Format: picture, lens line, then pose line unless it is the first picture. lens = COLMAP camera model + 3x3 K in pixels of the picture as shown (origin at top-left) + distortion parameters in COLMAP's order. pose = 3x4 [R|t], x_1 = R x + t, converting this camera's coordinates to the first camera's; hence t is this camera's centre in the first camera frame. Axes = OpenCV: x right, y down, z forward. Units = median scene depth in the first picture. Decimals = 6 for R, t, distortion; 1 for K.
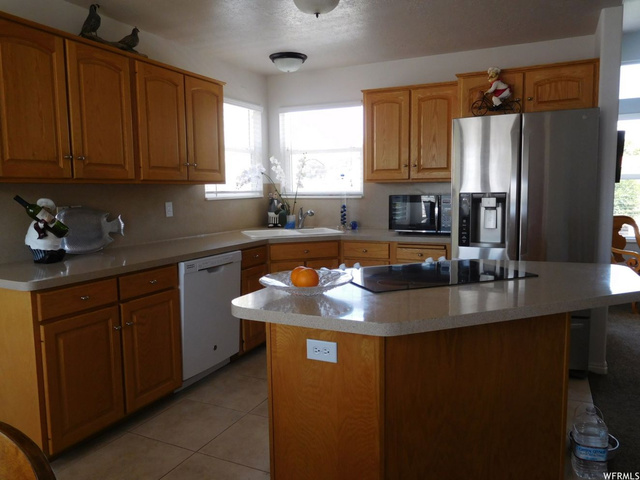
lens RADIAL K [[468.3, 0, 320.0], [0, 468.3, 240.0], [0, 0, 1]] dist [-0.040138, 0.003711]
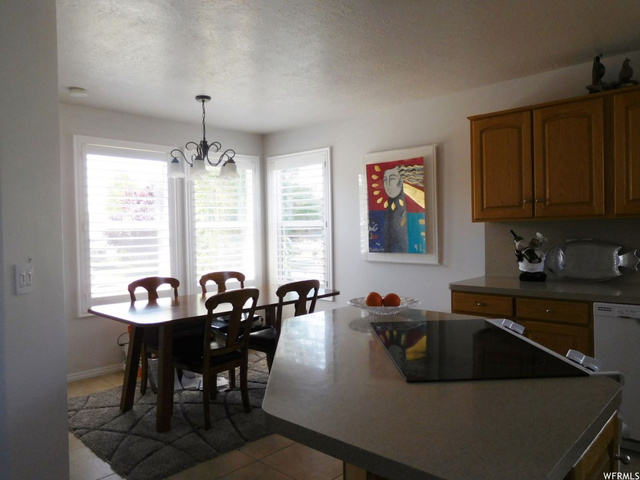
lens RADIAL K [[468.3, 0, 320.0], [0, 468.3, 240.0], [0, 0, 1]] dist [-0.040138, 0.003711]
pose [[-0.313923, 0.040220, -0.948596, 0.830372], [-0.072906, 0.995131, 0.066320, -0.107887], [0.946645, 0.089978, -0.309463, 0.810406]]
